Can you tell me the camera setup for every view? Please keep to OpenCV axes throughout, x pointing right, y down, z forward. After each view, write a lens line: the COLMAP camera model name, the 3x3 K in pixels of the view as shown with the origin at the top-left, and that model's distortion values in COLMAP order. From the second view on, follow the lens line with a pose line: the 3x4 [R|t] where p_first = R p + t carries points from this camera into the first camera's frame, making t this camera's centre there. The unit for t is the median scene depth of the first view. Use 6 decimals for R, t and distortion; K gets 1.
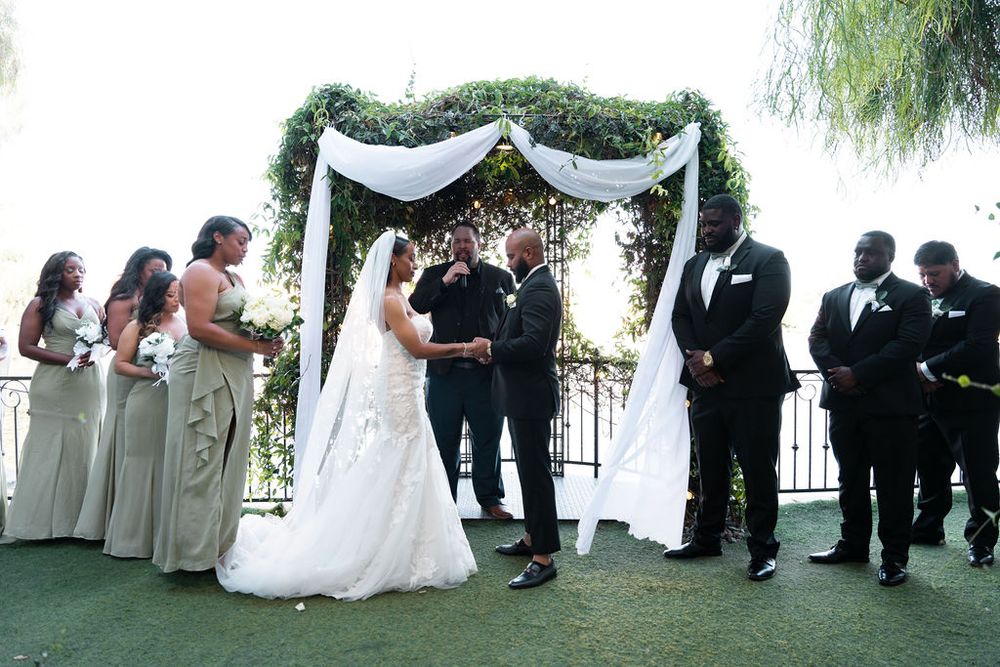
lens RADIAL K [[678.6, 0, 497.3], [0, 678.6, 332.0], [0, 0, 1]] dist [-0.005276, 0.001205]
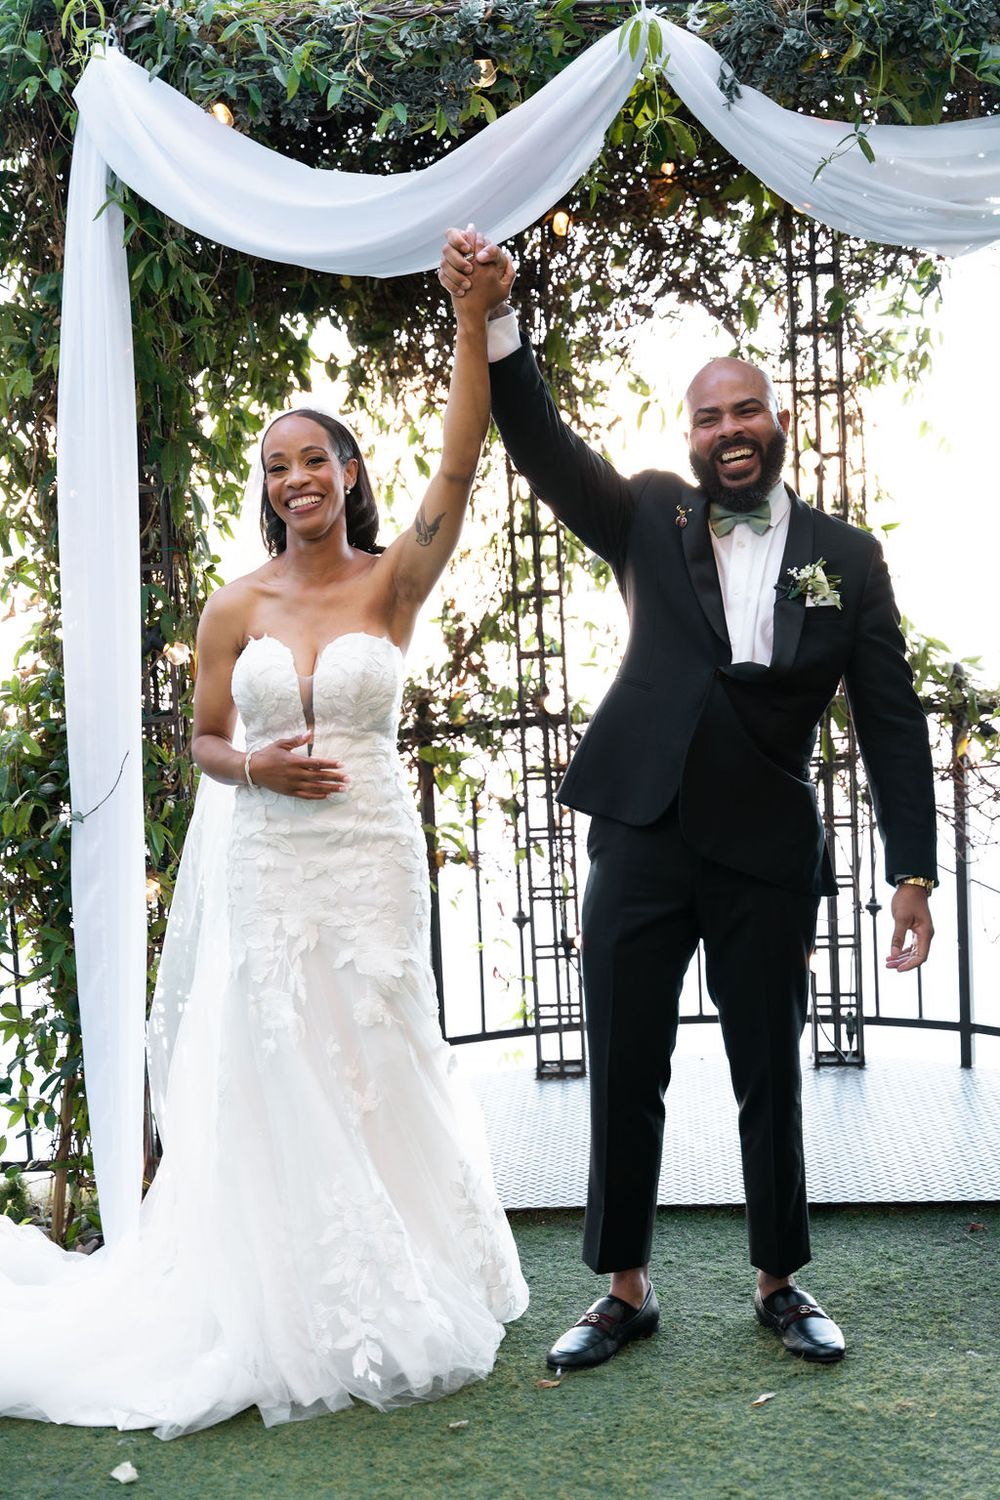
lens RADIAL K [[2368.5, 0, 501.9], [0, 2368.5, 751.1], [0, 0, 1]] dist [0.033504, 0.000000]
pose [[0.997533, -0.036084, -0.060216, -0.000423], [0.041410, 0.995109, 0.089684, -0.043543], [0.056686, -0.091956, 0.994148, -0.112814]]
